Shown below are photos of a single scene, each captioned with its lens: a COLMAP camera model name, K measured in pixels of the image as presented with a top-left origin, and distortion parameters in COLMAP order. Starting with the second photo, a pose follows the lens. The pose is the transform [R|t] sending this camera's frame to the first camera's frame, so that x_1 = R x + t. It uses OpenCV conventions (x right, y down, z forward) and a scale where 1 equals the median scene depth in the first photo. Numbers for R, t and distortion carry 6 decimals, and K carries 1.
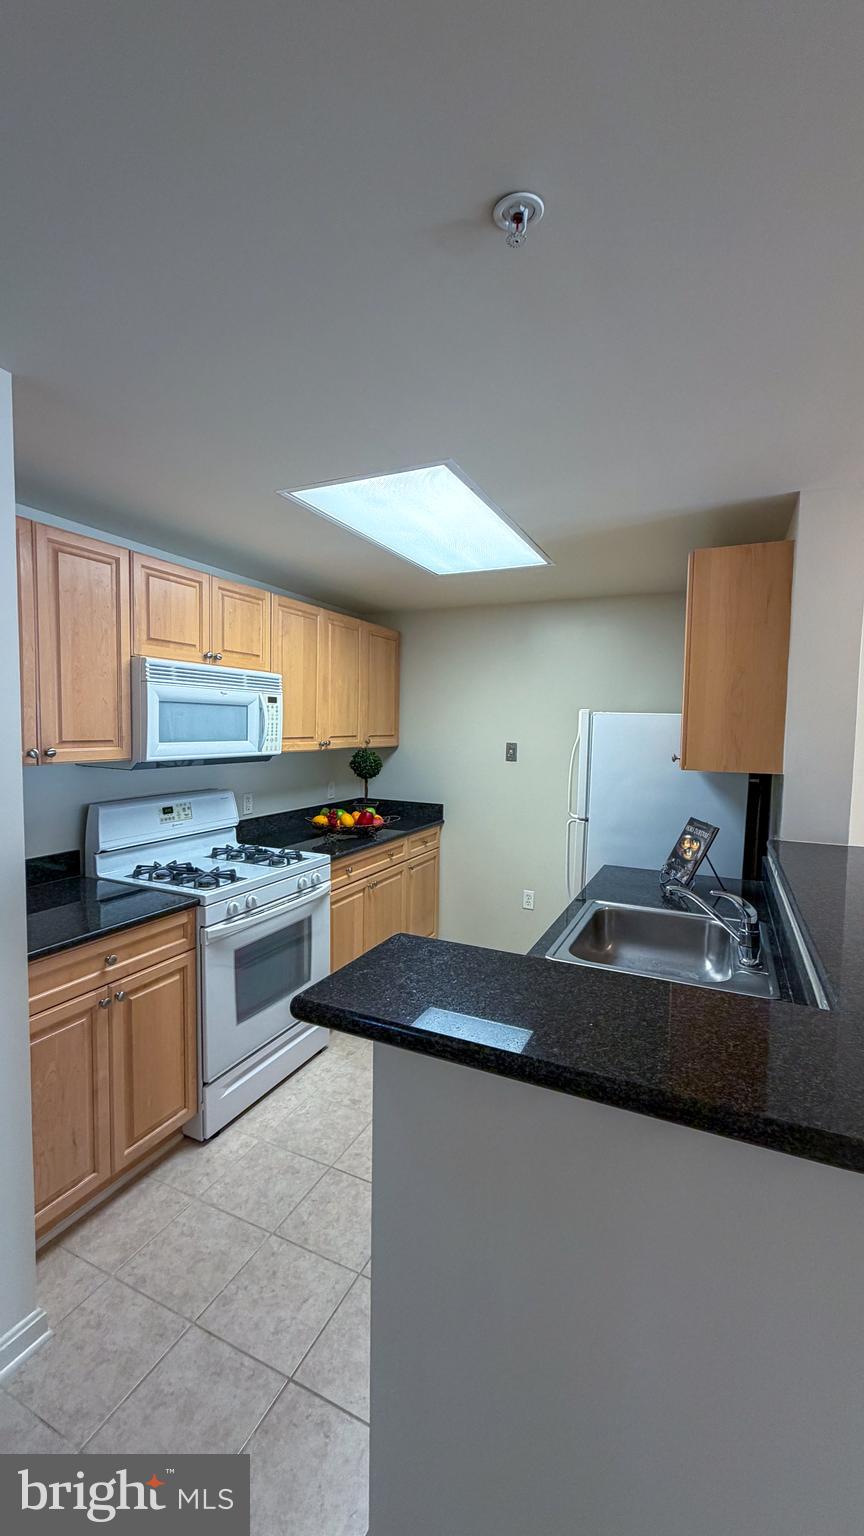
lens RADIAL K [[627.9, 0, 425.5], [0, 627.9, 766.9], [0, 0, 1]] dist [0.000539, 0.000128]
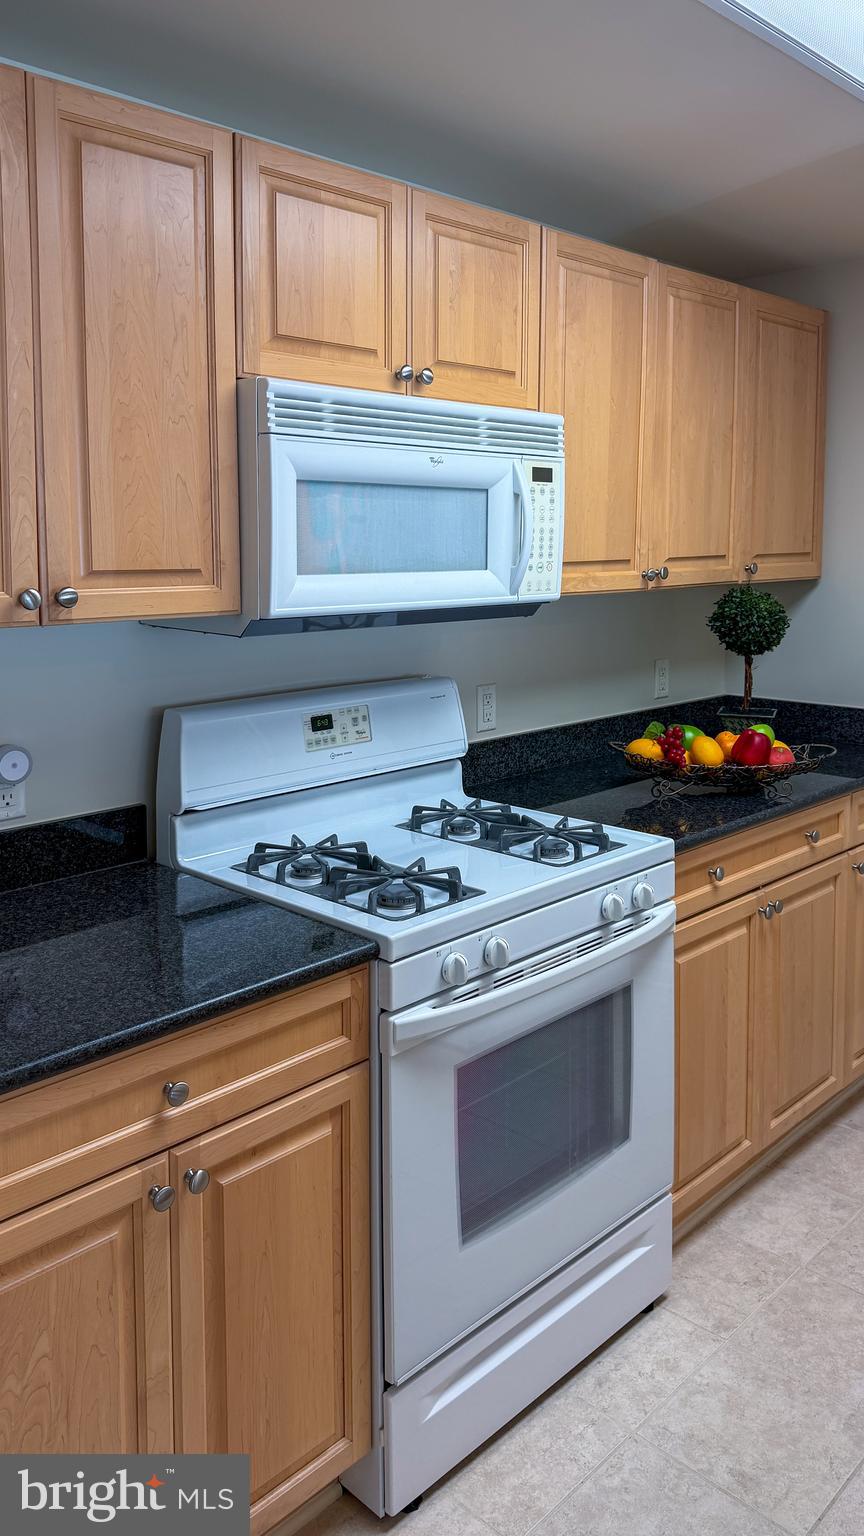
lens RADIAL K [[1144.5, 0, 432.0], [0, 1144.5, 768.0], [0, 0, 1]] dist [0.035148, -0.006642]
pose [[0.949016, 0.040354, -0.312635, -0.072935], [-0.001009, 0.992156, 0.125003, -0.003987], [0.315227, -0.118314, 0.941612, 0.245714]]
